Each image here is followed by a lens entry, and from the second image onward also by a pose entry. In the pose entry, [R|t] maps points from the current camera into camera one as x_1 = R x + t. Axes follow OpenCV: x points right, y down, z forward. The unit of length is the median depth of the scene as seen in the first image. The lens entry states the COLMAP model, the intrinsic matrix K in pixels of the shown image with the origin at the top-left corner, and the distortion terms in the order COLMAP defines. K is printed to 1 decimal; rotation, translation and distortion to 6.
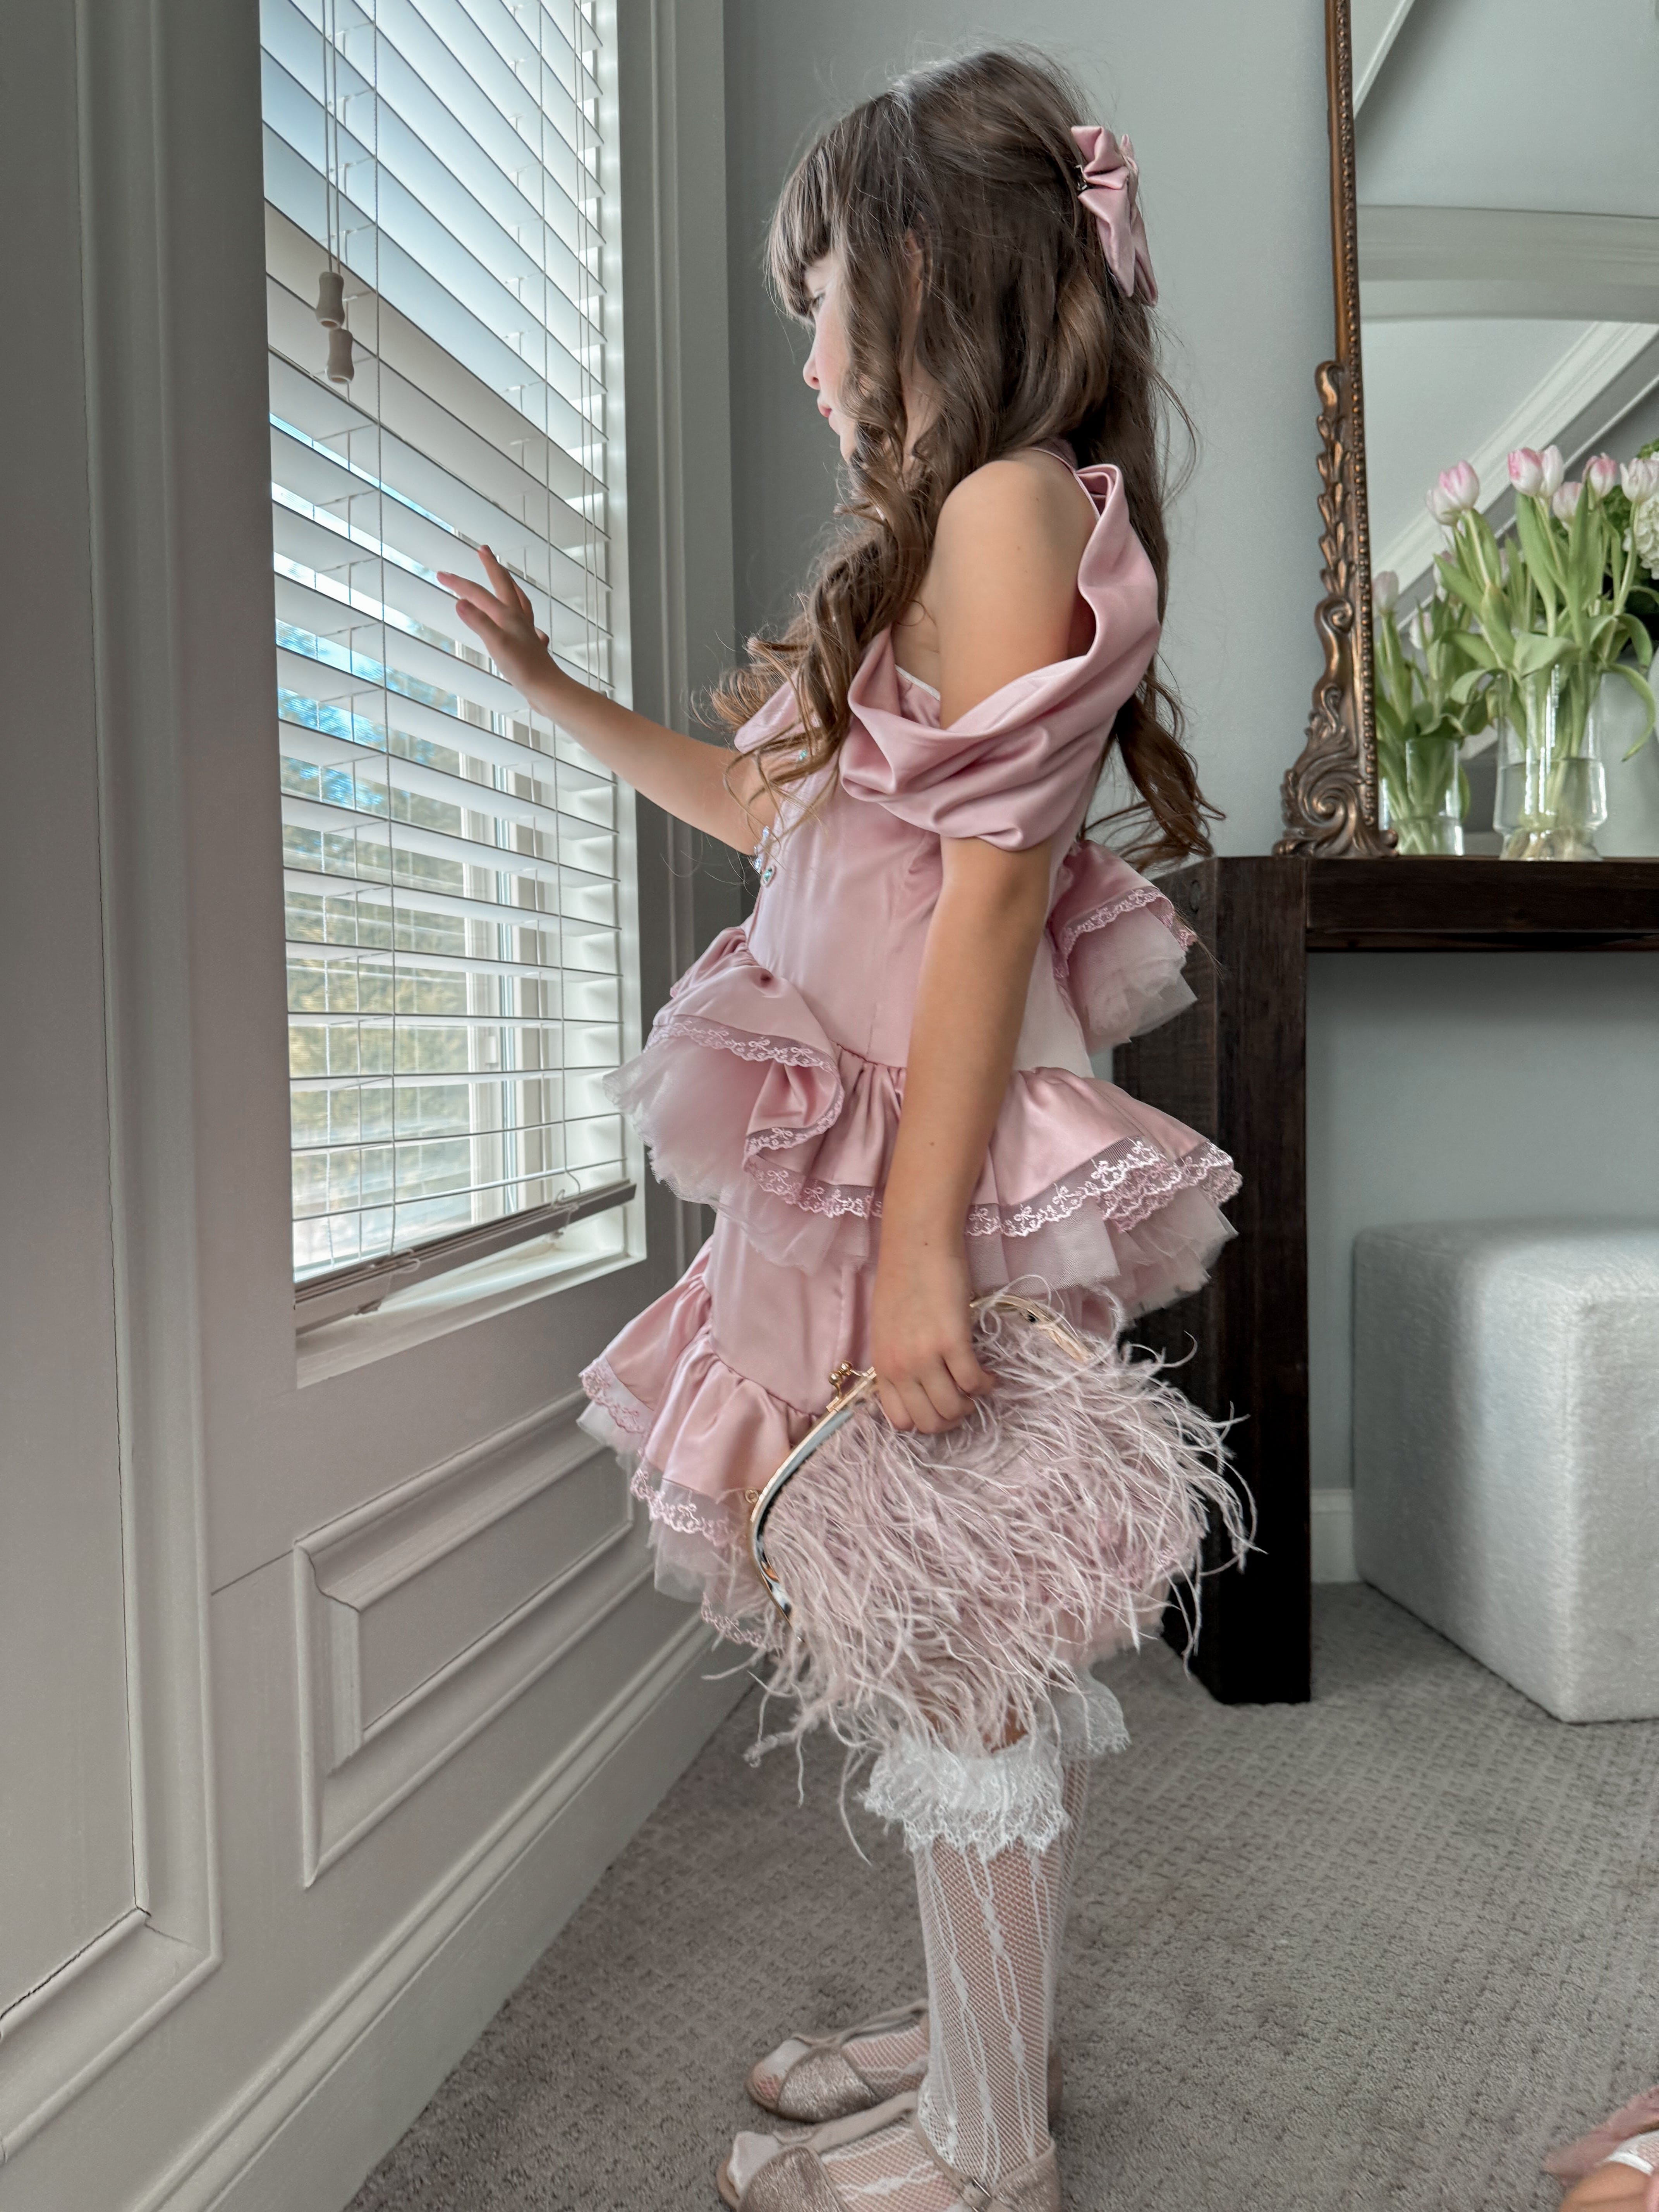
lens RADIAL K [[1529.0, 0, 829.5], [0, 1529.0, 1106.0], [0, 0, 1]] dist [-0.002063, 0.001315]
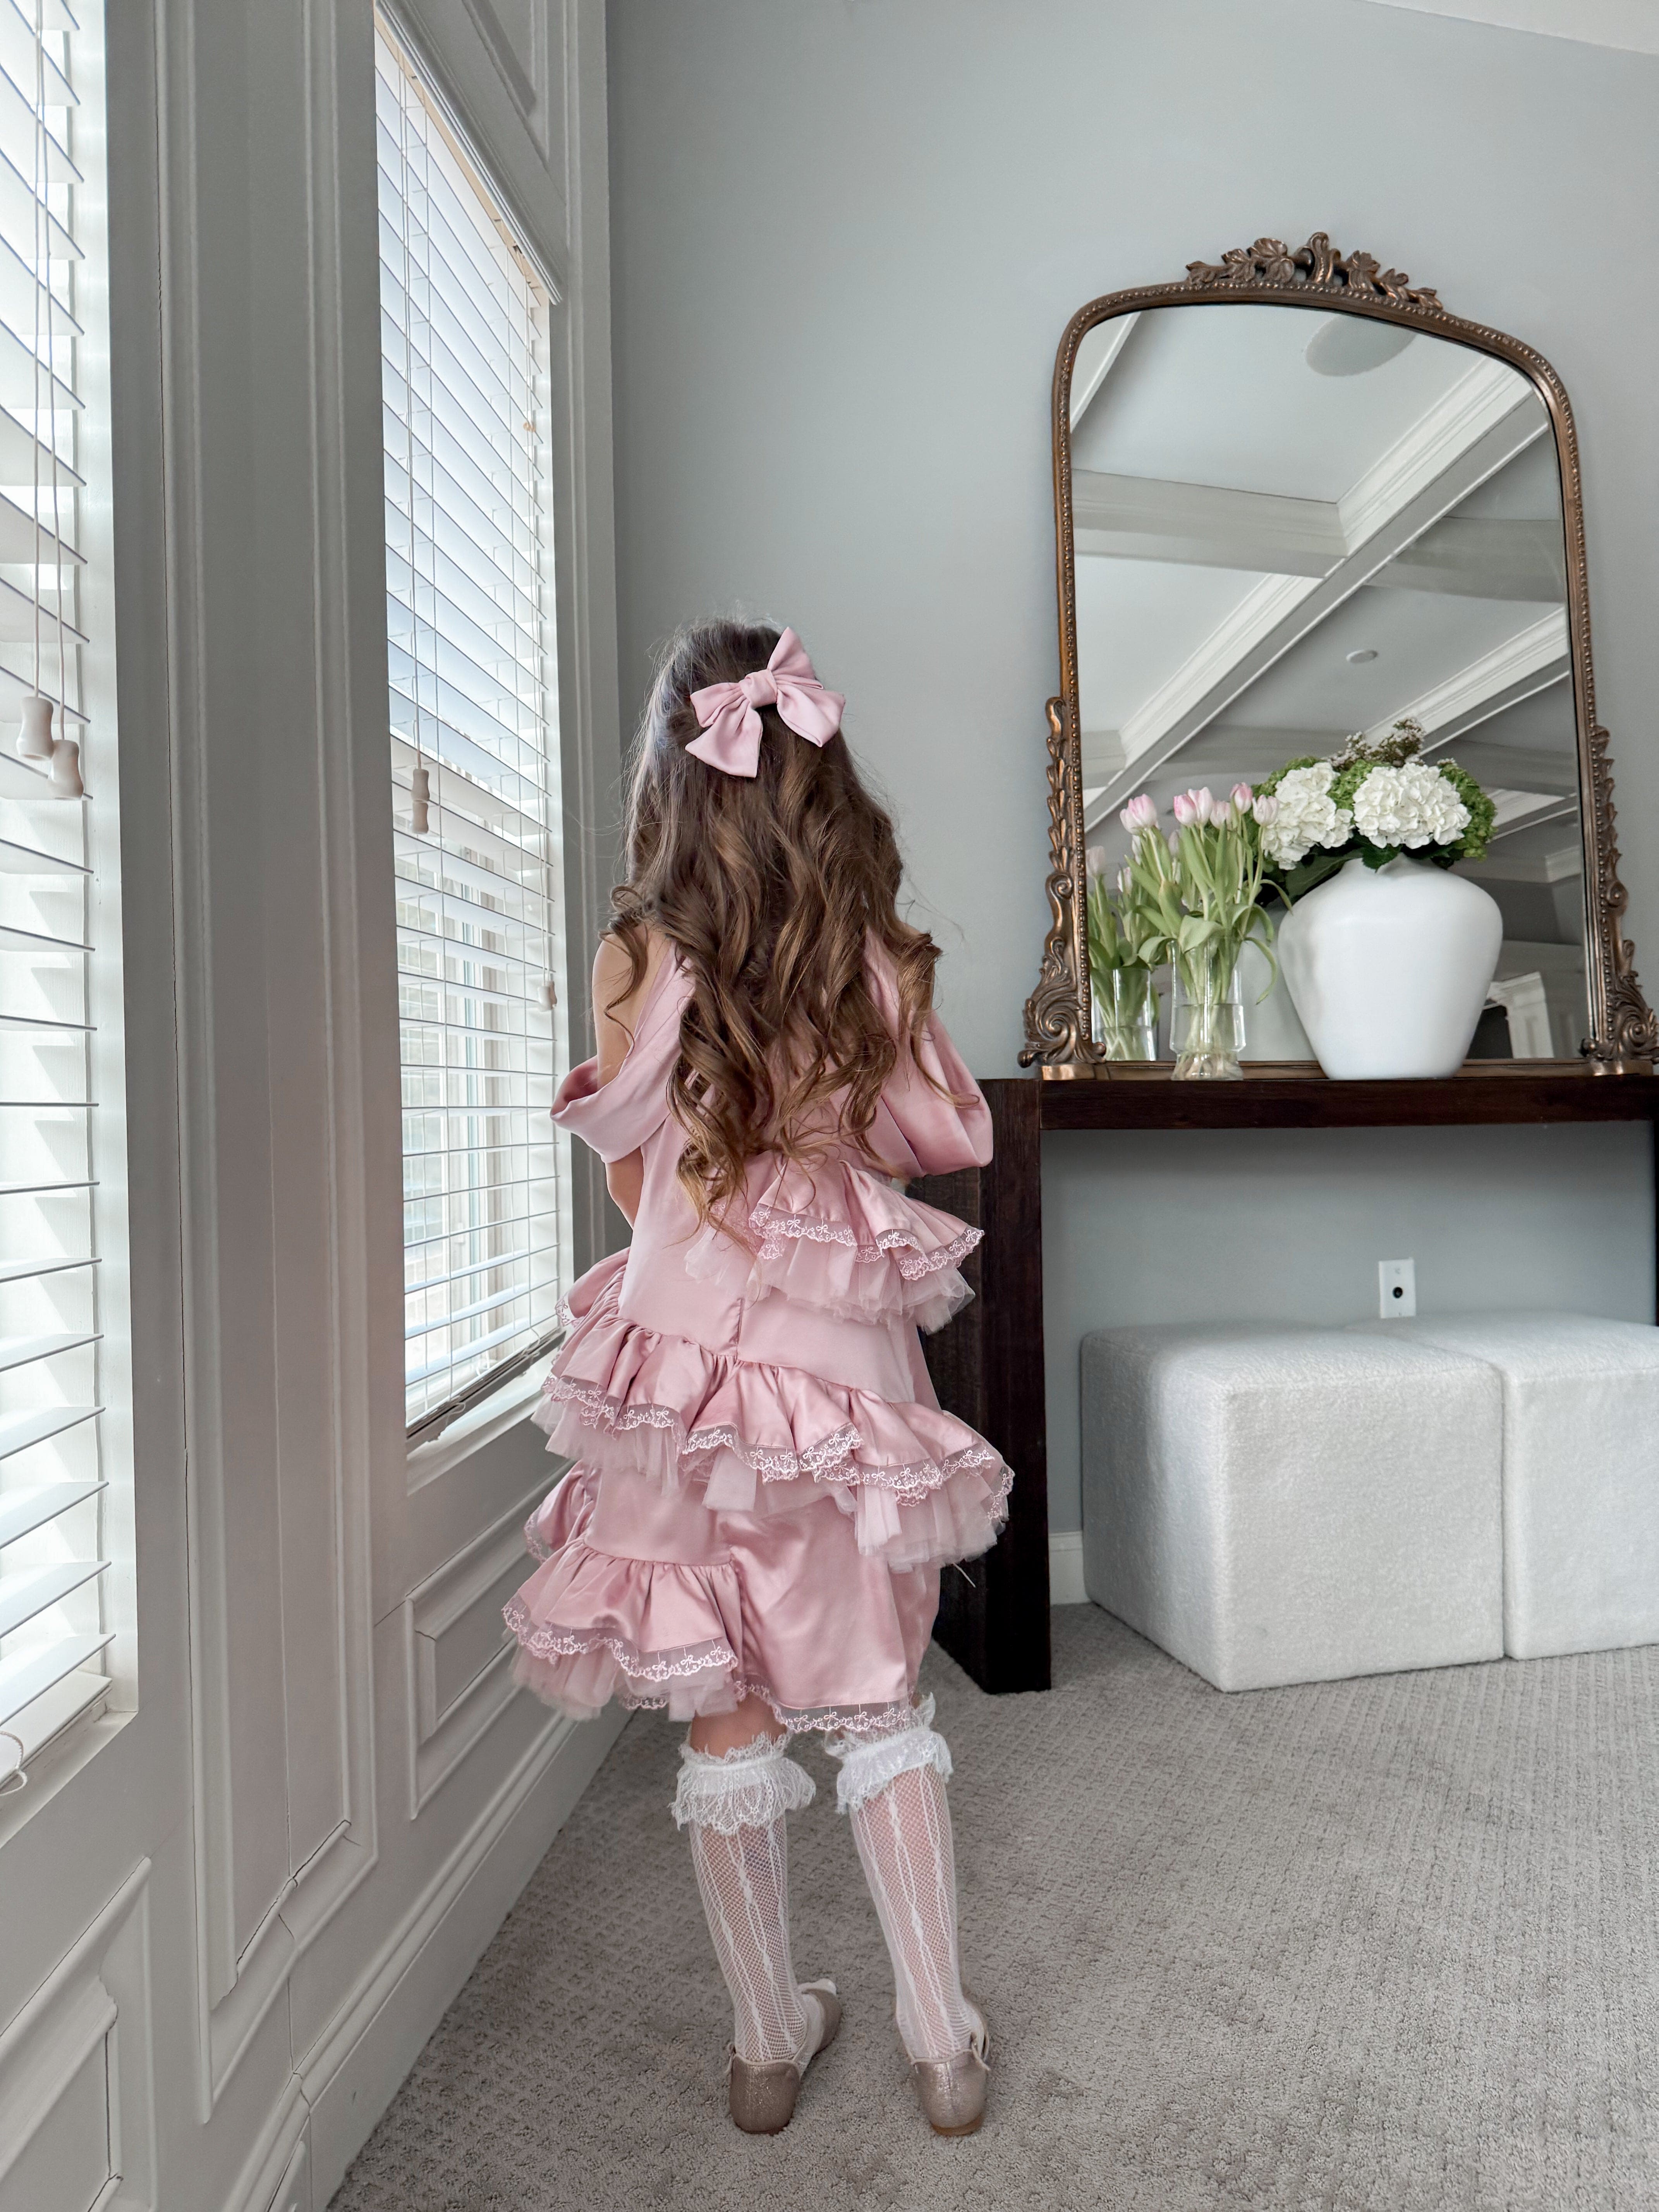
lens RADIAL K [[1580.5, 0, 839.0], [0, 1580.5, 1105.9], [0, 0, 1]] dist [0.090567, -0.156897]
pose [[0.987232, -0.002076, 0.159275, -0.102186], [0.006729, 0.999566, -0.028678, -0.095858], [-0.159146, 0.029383, 0.986818, -0.407461]]
